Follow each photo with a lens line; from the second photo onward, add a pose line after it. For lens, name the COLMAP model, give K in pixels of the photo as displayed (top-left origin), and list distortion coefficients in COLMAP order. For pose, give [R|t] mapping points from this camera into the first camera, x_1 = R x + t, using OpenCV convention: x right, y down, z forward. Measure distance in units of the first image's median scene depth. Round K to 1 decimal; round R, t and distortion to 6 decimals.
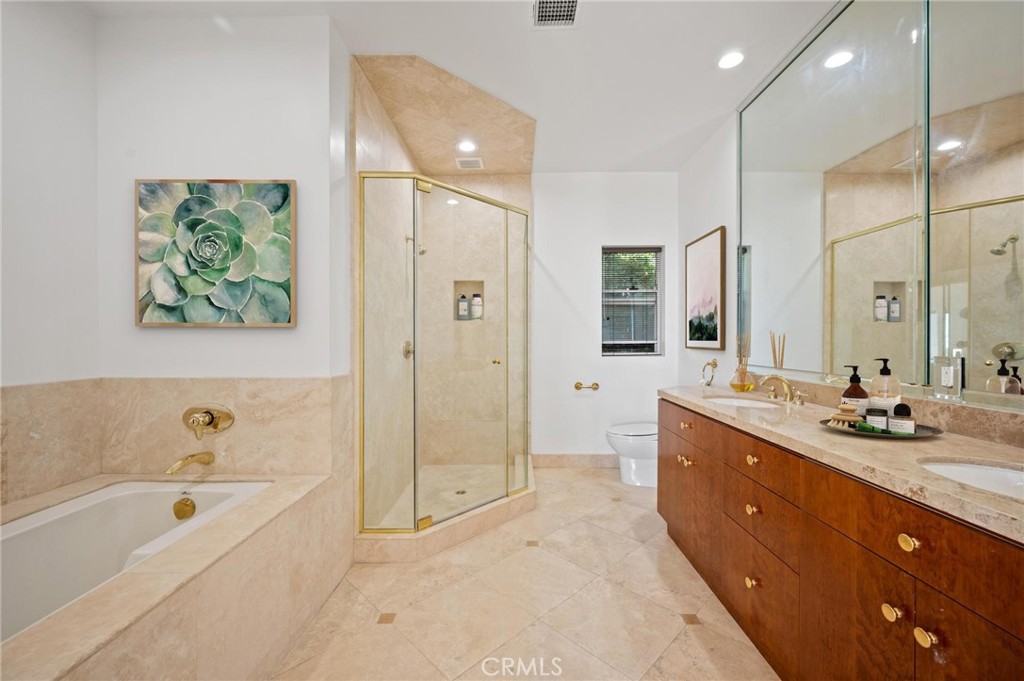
lens RADIAL K [[407.0, 0, 513.7], [0, 407.0, 340.2], [0, 0, 1]] dist [-0.013979, 0.000016]
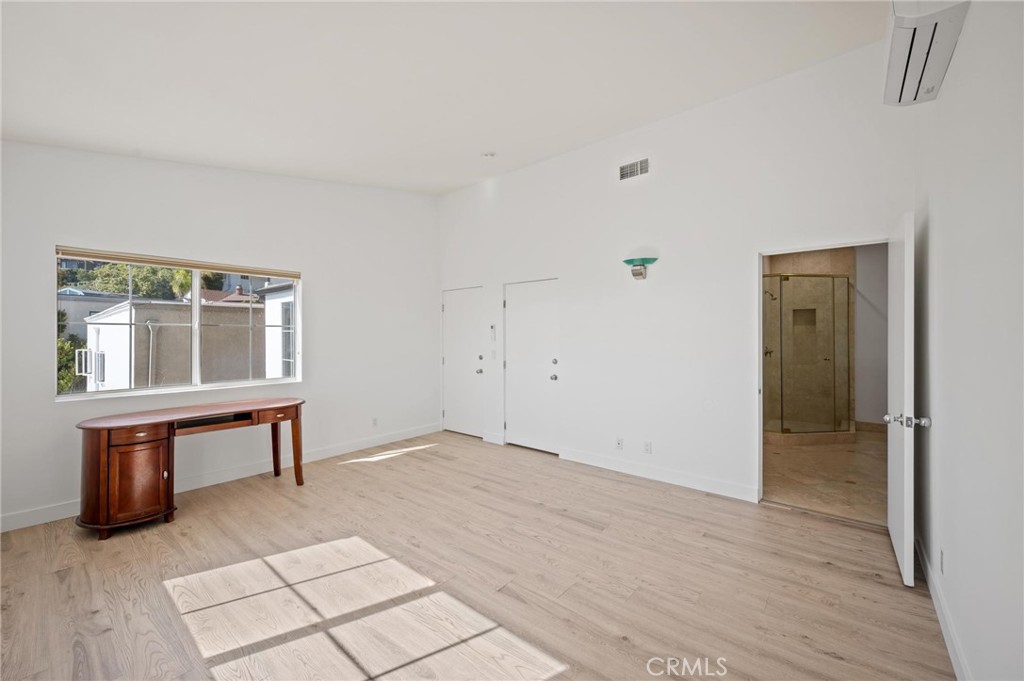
lens RADIAL K [[407.0, 0, 516.0], [0, 407.0, 335.8], [0, 0, 1]] dist [-0.013979, 0.000016]
pose [[0.773712, -0.008712, -0.633478, 0.019925], [-0.001491, 0.999878, -0.015571, -0.011941], [0.633536, 0.012992, 0.773604, -0.988829]]
